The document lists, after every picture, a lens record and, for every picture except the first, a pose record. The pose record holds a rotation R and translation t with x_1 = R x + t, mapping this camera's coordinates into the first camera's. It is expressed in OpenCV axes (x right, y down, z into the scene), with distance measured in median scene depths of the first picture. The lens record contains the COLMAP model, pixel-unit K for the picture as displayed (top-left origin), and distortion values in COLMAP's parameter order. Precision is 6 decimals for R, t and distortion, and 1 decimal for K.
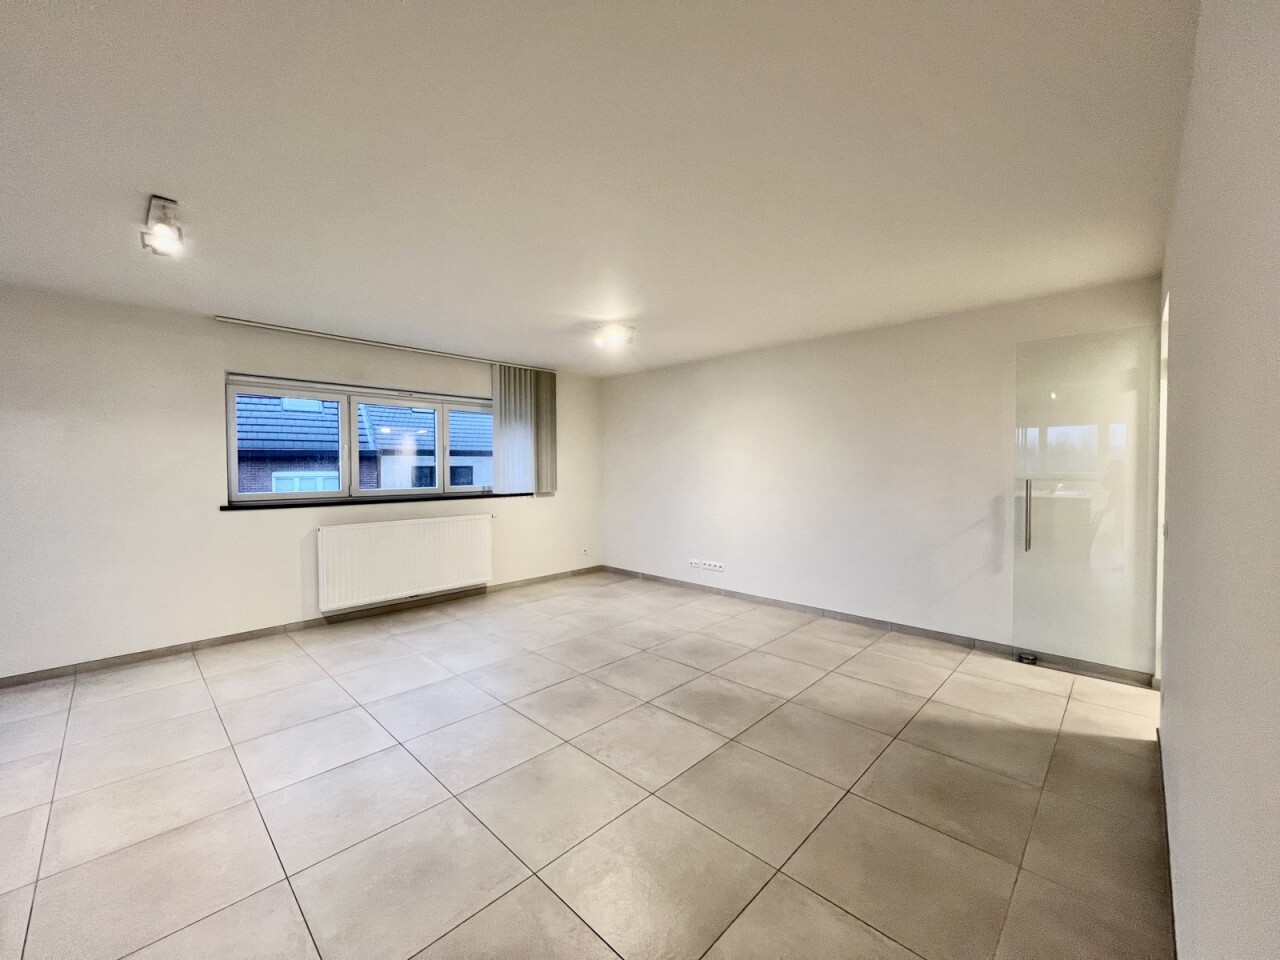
lens RADIAL K [[509.0, 0, 641.2], [0, 509.0, 480.8], [0, 0, 1]] dist [0.001341, 0.000100]
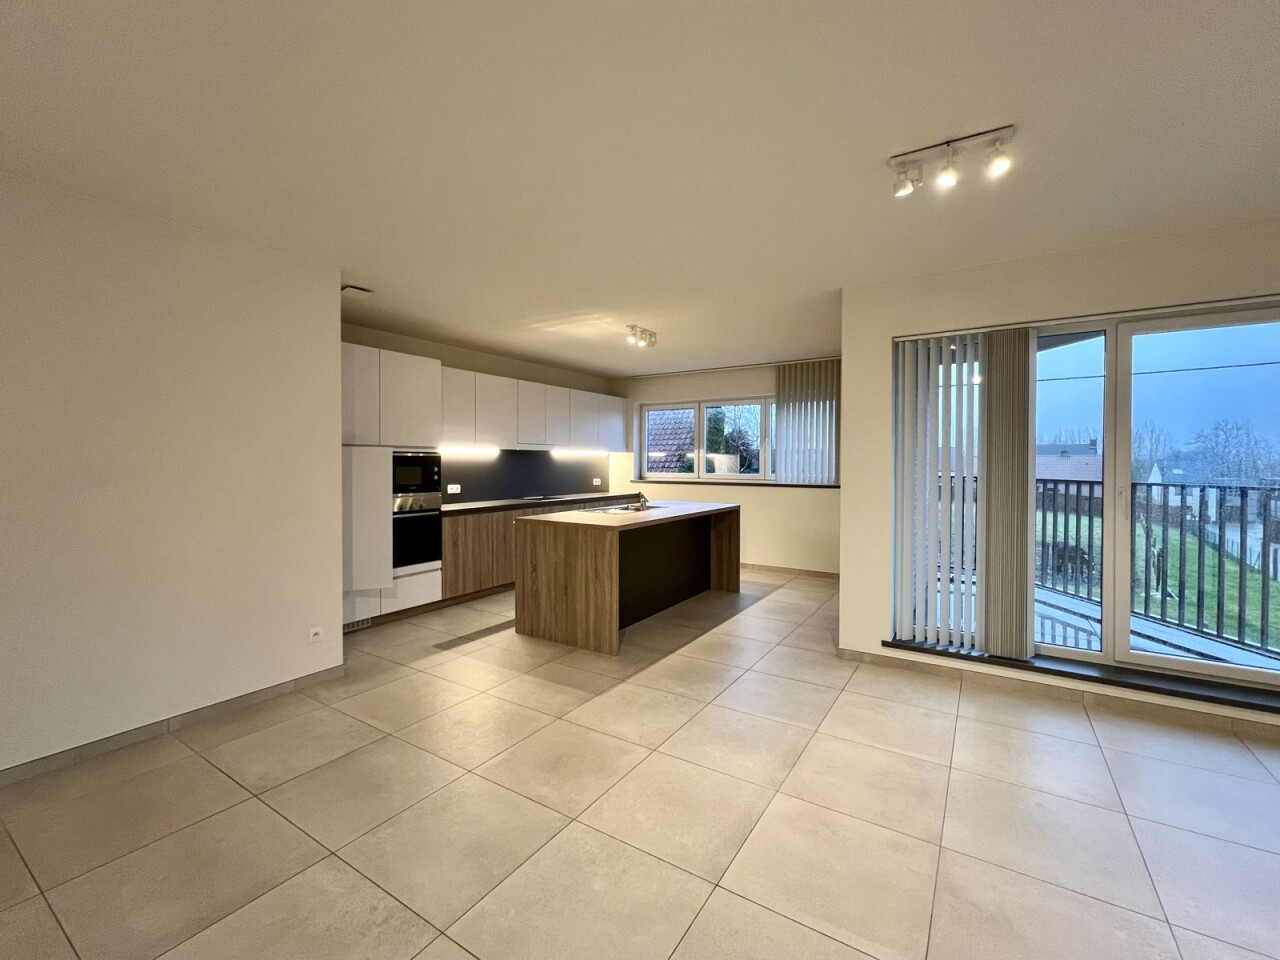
lens RADIAL K [[541.7, 0, 639.3], [0, 541.7, 467.0], [0, 0, 1]] dist [0.000969, 0.000169]
pose [[-0.980711, 0.003109, -0.195438, -0.154069], [-0.004852, 0.999178, 0.040240, -0.020624], [0.195402, 0.040412, -0.979890, 1.012191]]
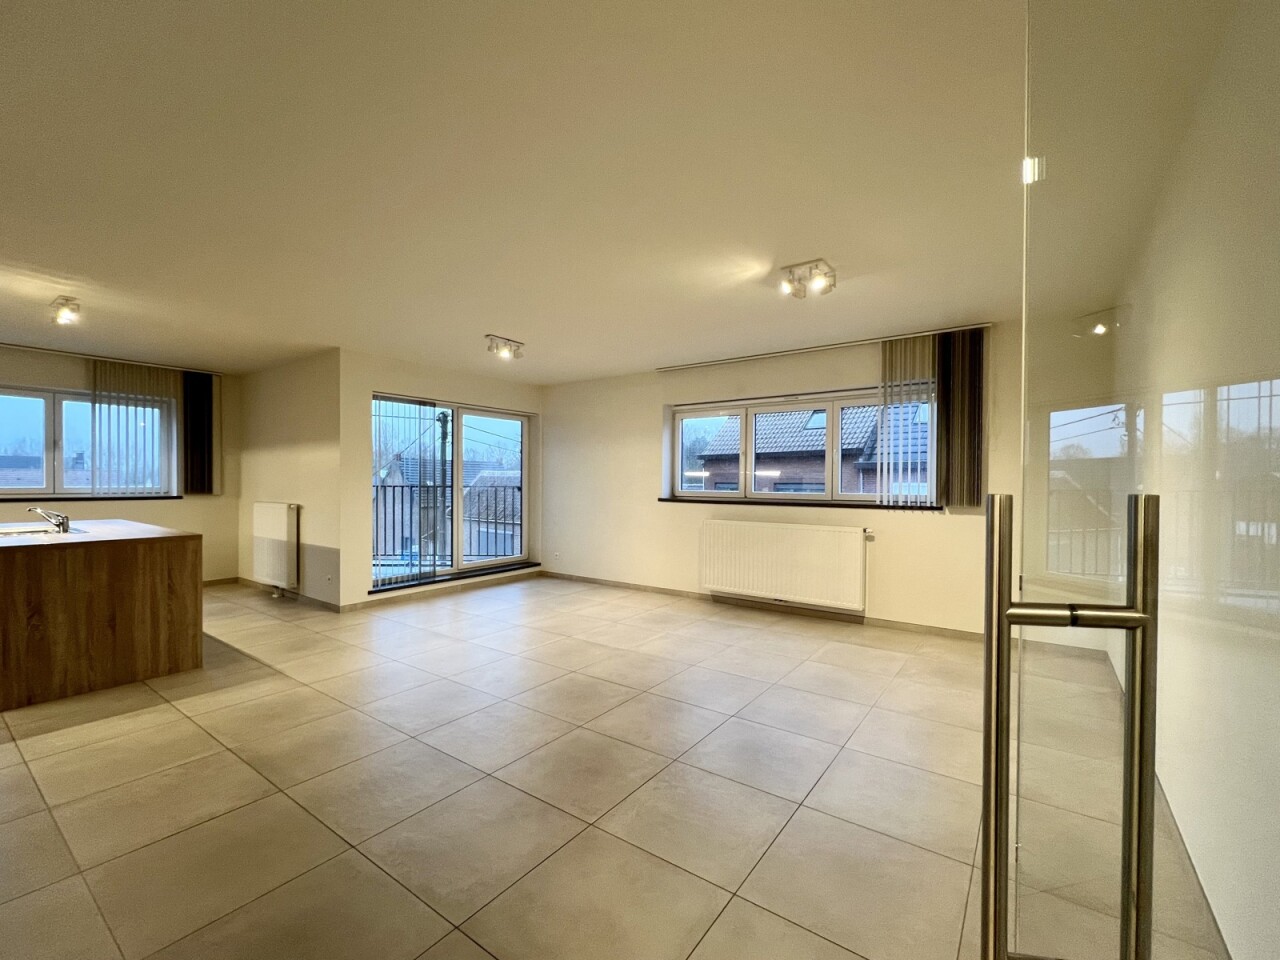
lens RADIAL K [[553.3, 0, 640.0], [0, 553.3, 480.0], [0, 0, 1]] dist [0.002556, 0.000376]
pose [[0.143439, 0.003245, -0.989654, 0.715196], [-0.034650, 0.999398, -0.001745, 0.003102], [0.989052, 0.034542, 0.143465, 0.693776]]
